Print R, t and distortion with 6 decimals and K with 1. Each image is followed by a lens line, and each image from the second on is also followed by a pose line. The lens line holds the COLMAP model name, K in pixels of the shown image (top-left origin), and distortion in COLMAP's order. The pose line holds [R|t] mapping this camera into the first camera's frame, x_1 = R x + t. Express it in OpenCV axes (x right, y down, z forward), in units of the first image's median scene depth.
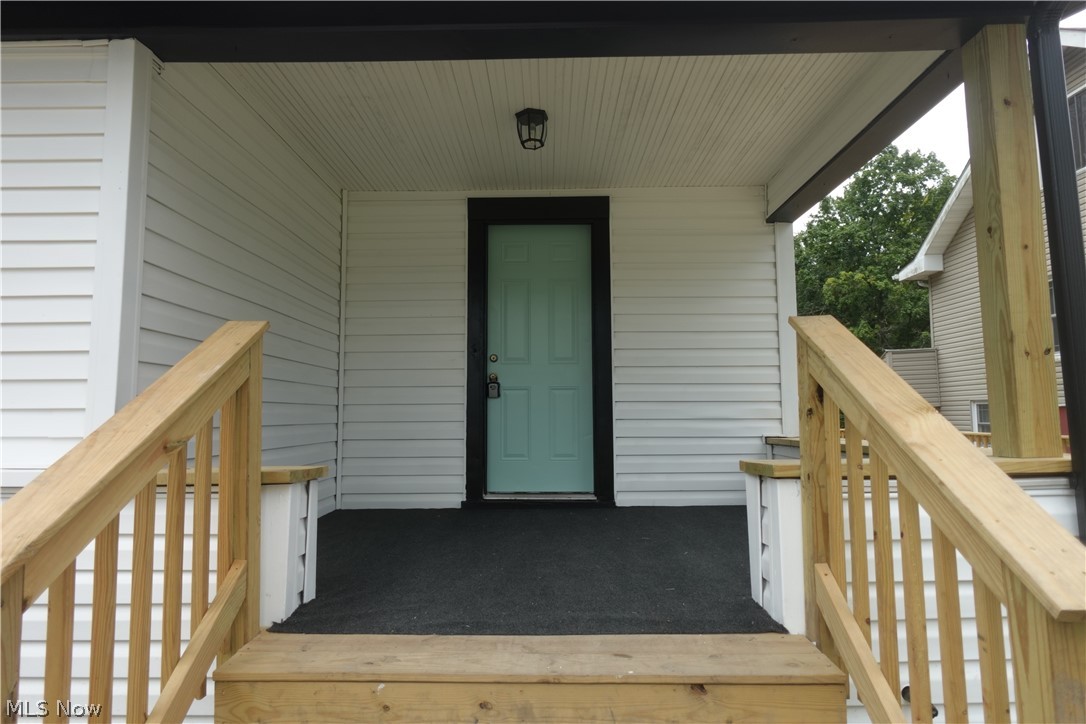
lens RADIAL K [[615.4, 0, 541.9], [0, 615.4, 366.6], [0, 0, 1]] dist [0.002267, 0.000380]
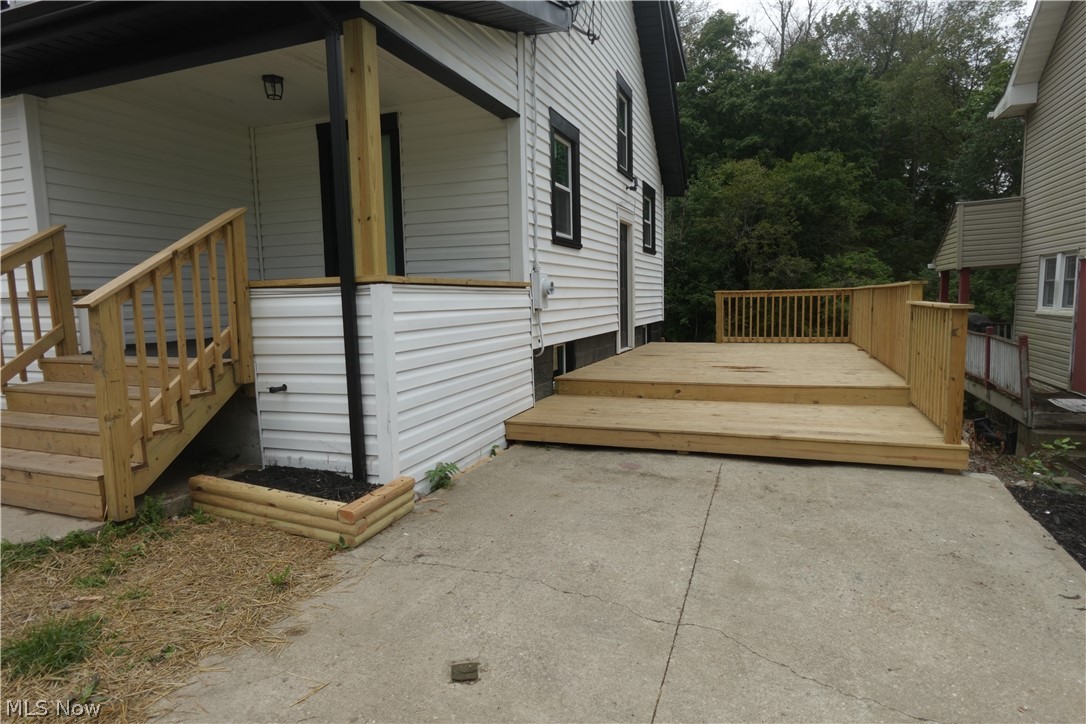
lens RADIAL K [[610.3, 0, 540.0], [0, 610.3, 360.2], [0, 0, 1]] dist [0.004461, 0.001764]
pose [[0.936033, 0.025674, -0.350976, 0.902072], [0.041065, 0.982553, 0.181393, 0.036792], [0.349509, -0.184202, 0.918647, -0.254959]]
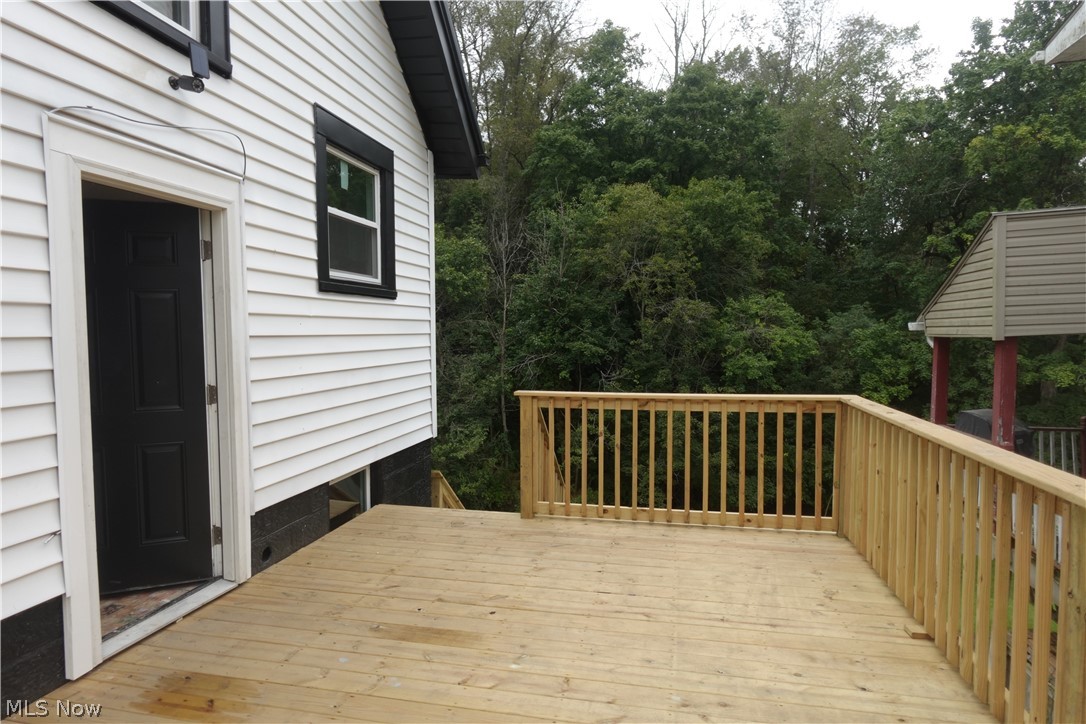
lens RADIAL K [[614.7, 0, 540.7], [0, 614.7, 364.5], [0, 0, 1]] dist [0.002339, 0.001528]
pose [[0.978692, 0.014410, -0.204830, 0.936101], [0.014119, 0.990451, 0.137139, 0.056190], [0.204850, -0.137108, 0.969143, 1.343326]]
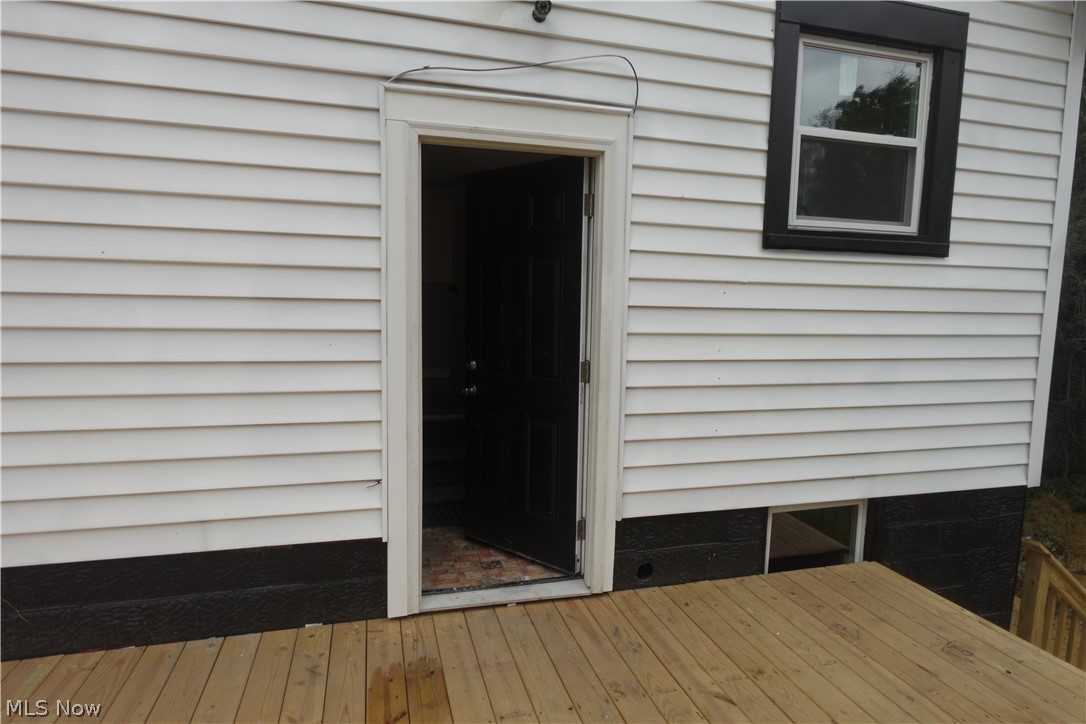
lens RADIAL K [[612.3, 0, 542.0], [0, 612.3, 364.6], [0, 0, 1]] dist [-0.002676, 0.001499]
pose [[0.287615, 0.113584, -0.950987, 0.997878], [0.057396, 0.989114, 0.135497, 0.090502], [0.956025, -0.093554, 0.277965, 1.754445]]
